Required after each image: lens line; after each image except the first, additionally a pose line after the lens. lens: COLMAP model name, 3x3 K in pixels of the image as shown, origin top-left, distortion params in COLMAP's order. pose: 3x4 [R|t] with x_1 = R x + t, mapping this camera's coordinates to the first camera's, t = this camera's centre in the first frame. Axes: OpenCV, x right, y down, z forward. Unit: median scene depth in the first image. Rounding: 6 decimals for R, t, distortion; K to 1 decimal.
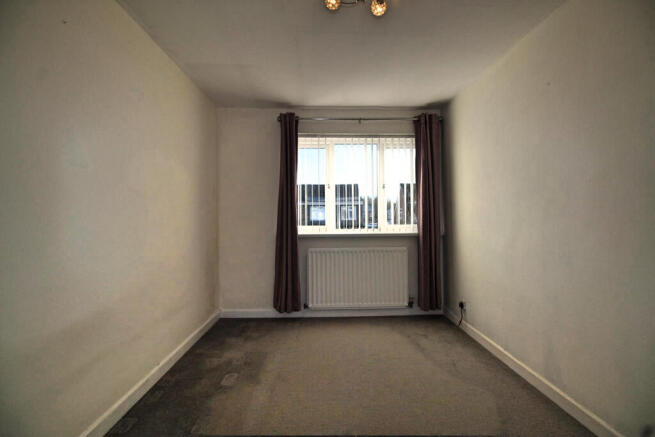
lens RADIAL K [[303.9, 0, 329.4], [0, 303.9, 216.7], [0, 0, 1]] dist [0.002743, -0.014031]
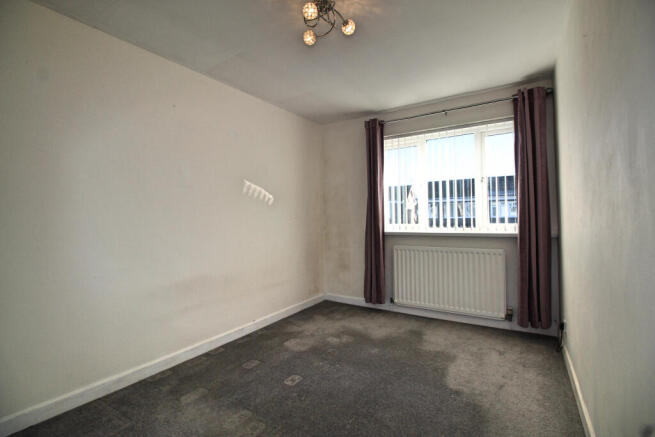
lens RADIAL K [[303.9, 0, 329.4], [0, 303.9, 216.7], [0, 0, 1]] dist [0.002743, -0.014031]
pose [[0.827149, -0.004574, -0.561964, 0.334721], [0.009881, 0.999931, 0.006404, -0.003324], [0.561896, -0.010850, 0.827137, 0.016291]]
